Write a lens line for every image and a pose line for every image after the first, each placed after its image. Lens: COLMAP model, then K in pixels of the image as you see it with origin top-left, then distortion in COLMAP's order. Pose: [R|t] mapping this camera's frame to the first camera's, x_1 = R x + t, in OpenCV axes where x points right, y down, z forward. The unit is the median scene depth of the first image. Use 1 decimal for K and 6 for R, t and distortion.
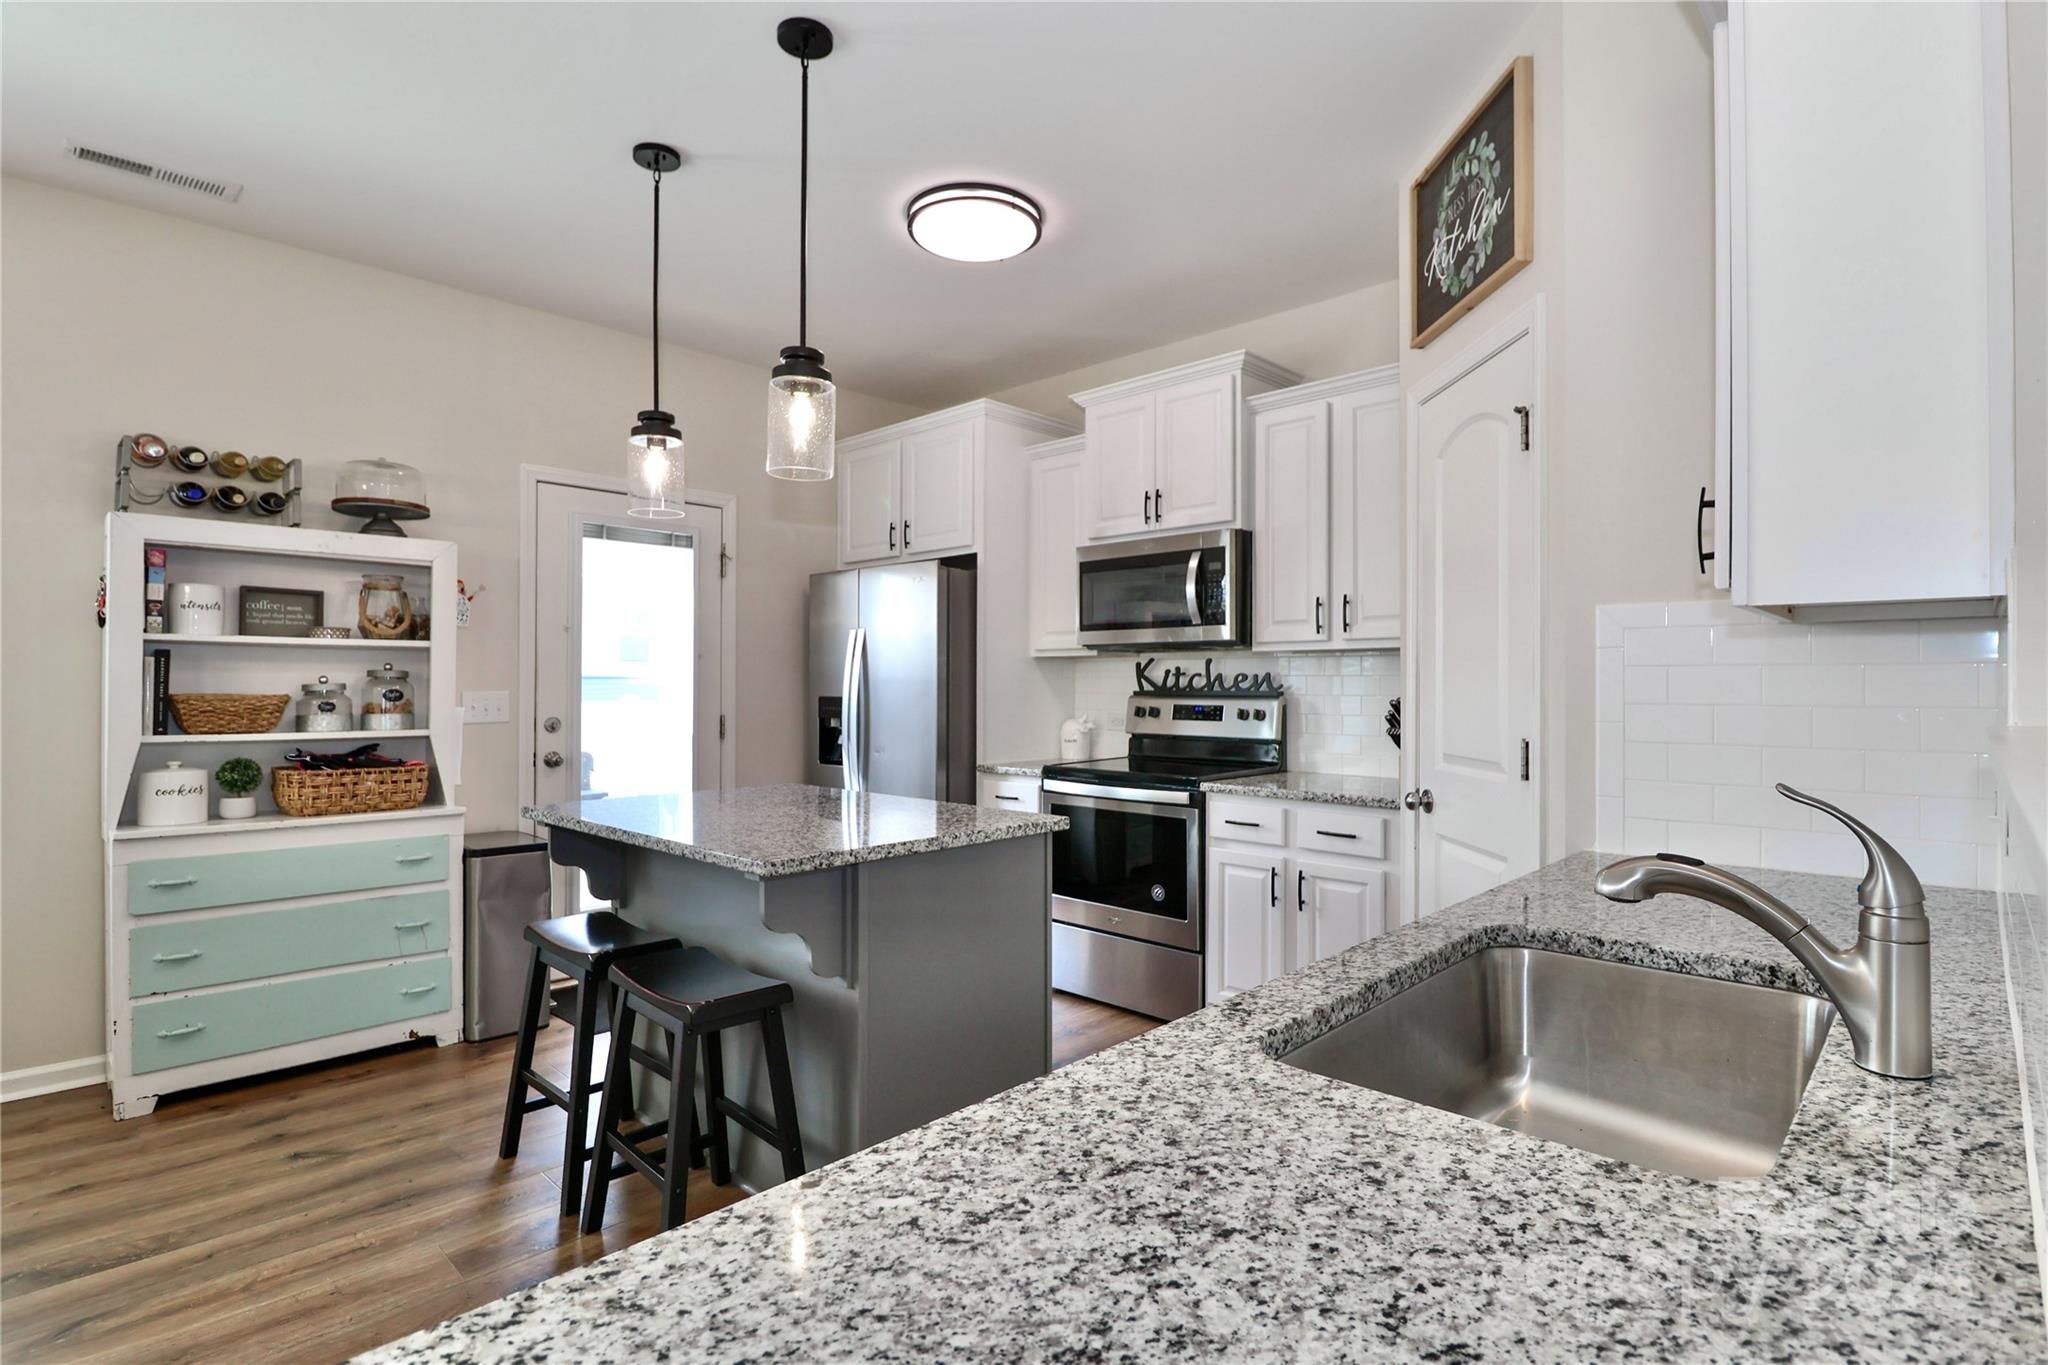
lens RADIAL K [[1001.5, 0, 1036.9], [0, 1001.5, 682.1], [0, 0, 1]] dist [-0.001316, -0.013207]
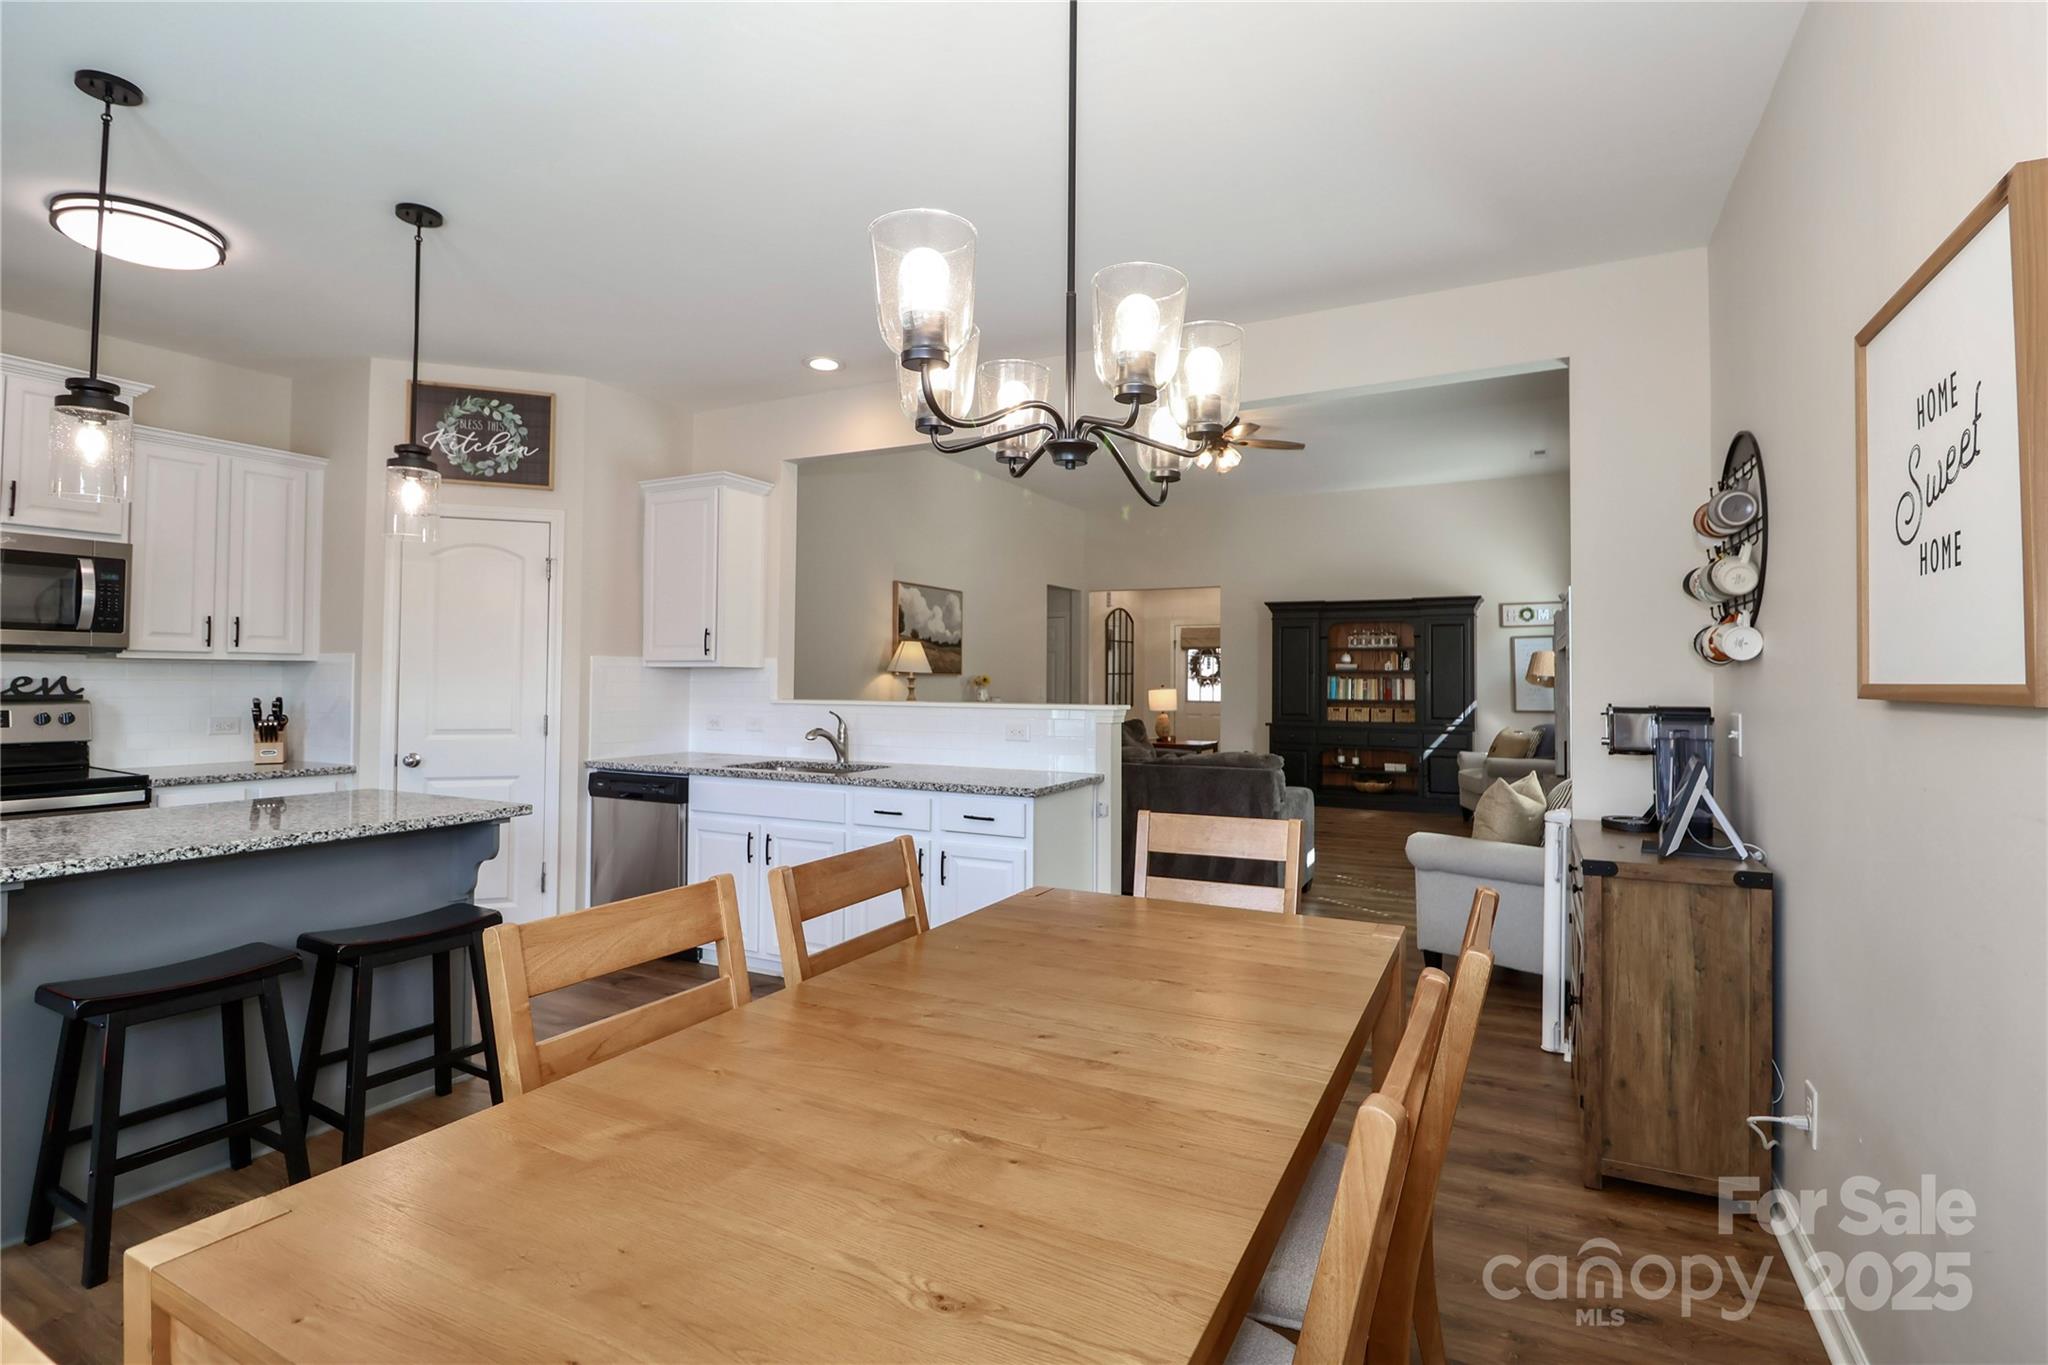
lens RADIAL K [[932.4, 0, 1027.9], [0, 932.4, 660.5], [0, 0, 1]] dist [-0.000954, -0.013731]
pose [[-0.291317, 0.016301, 0.956488, -1.170155], [-0.008788, 0.999767, -0.019715, -0.019947], [-0.956586, -0.014149, -0.291106, 0.414995]]
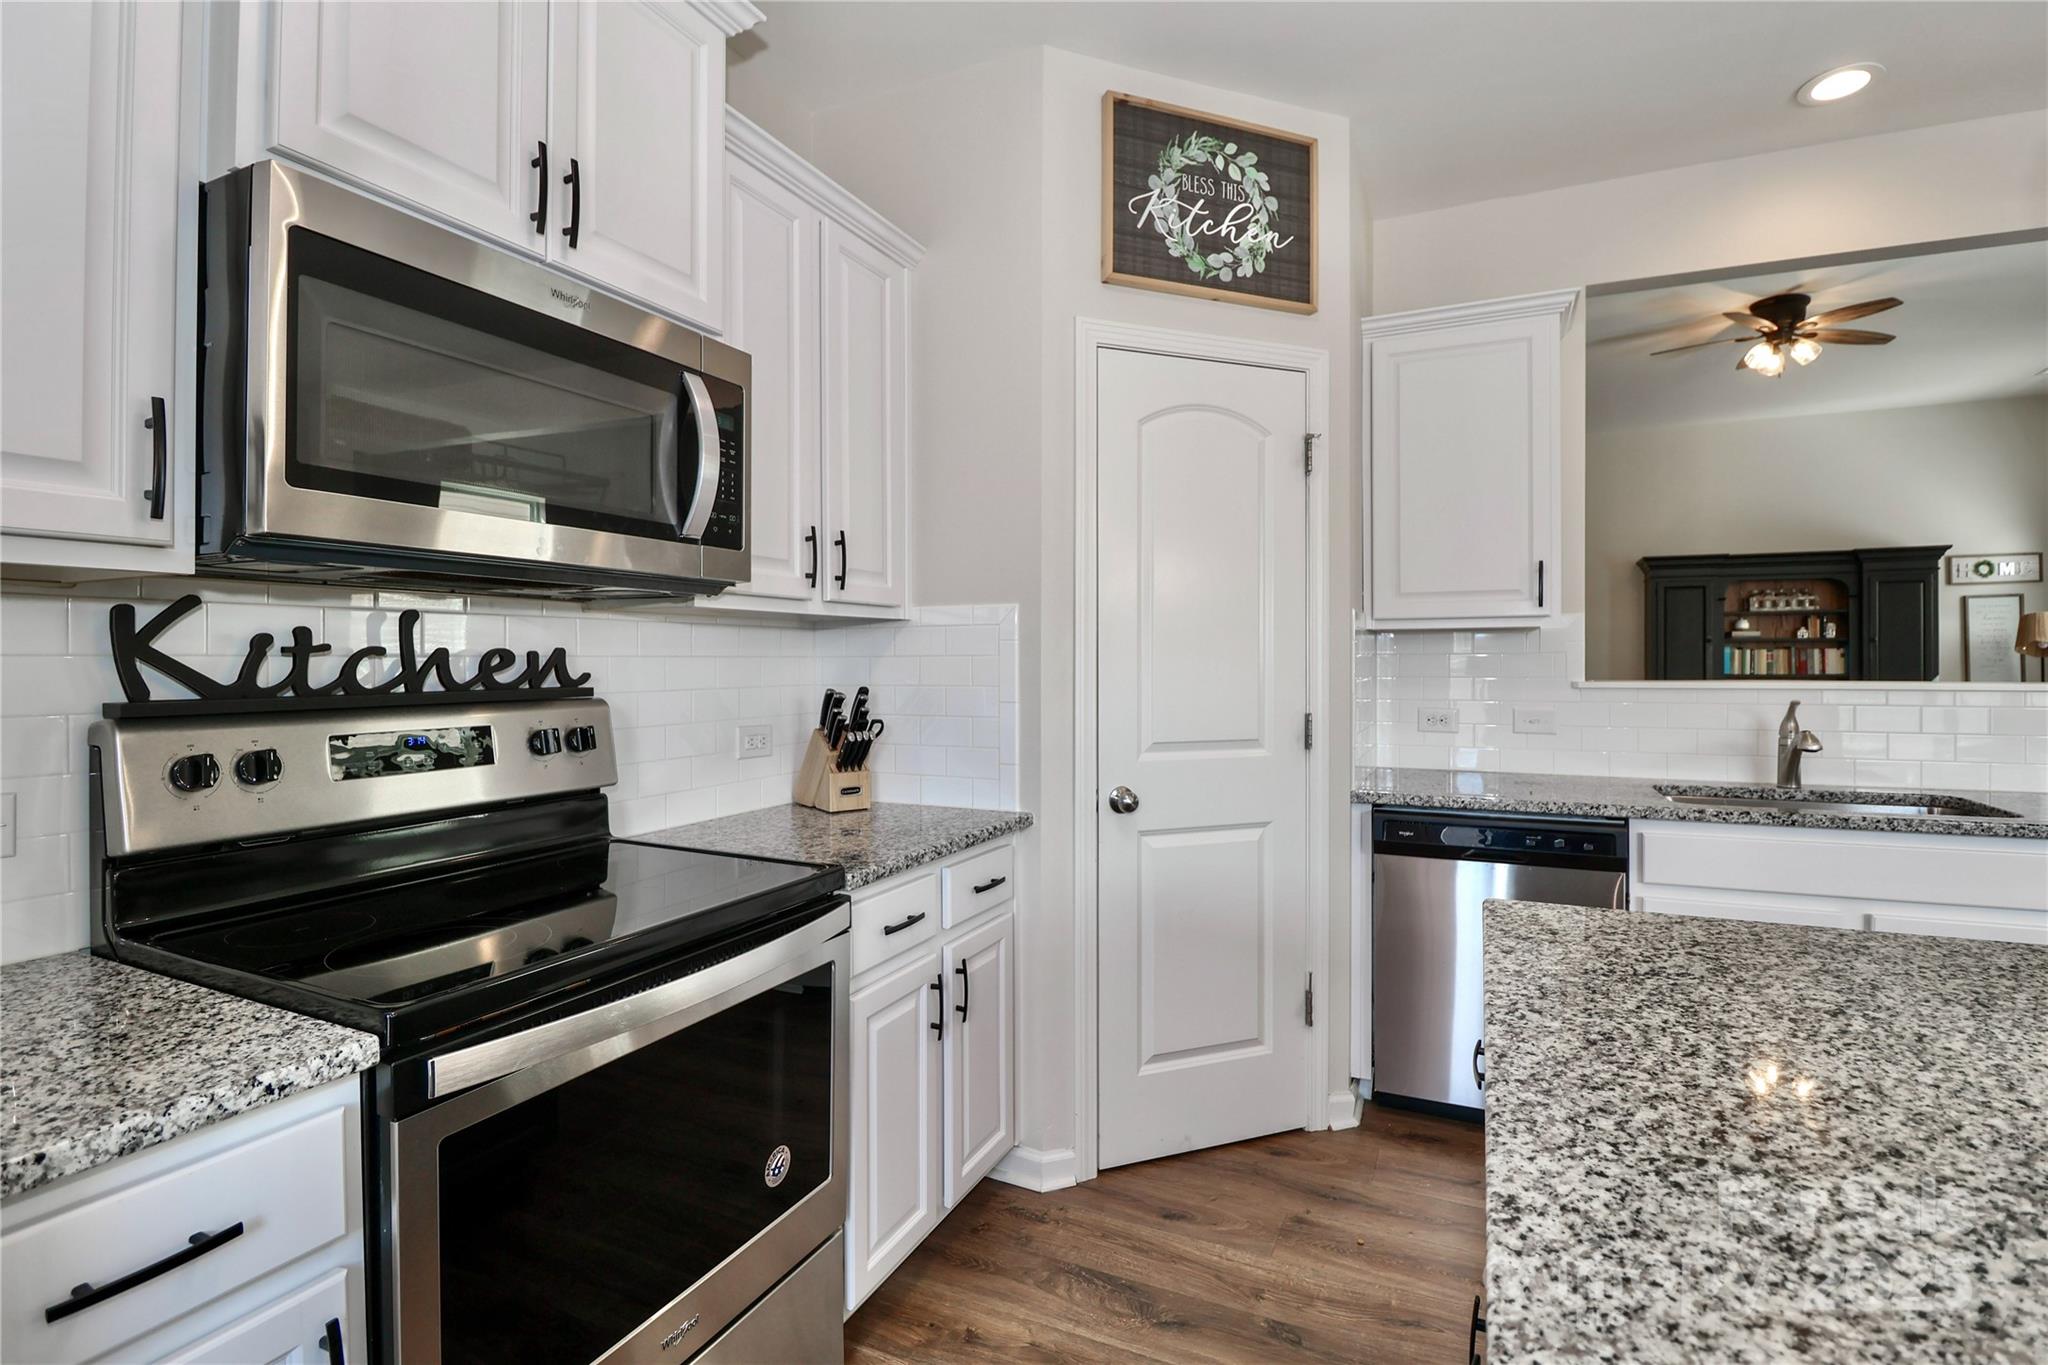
lens RADIAL K [[953.4, 0, 1047.2], [0, 953.4, 659.7], [0, 0, 1]] dist [-0.001781, -0.011551]
pose [[-0.323663, -0.000962, 0.946172, -0.336158], [0.000706, 0.999999, 0.001258, -0.005938], [-0.946172, 0.001075, -0.323662, 1.150766]]
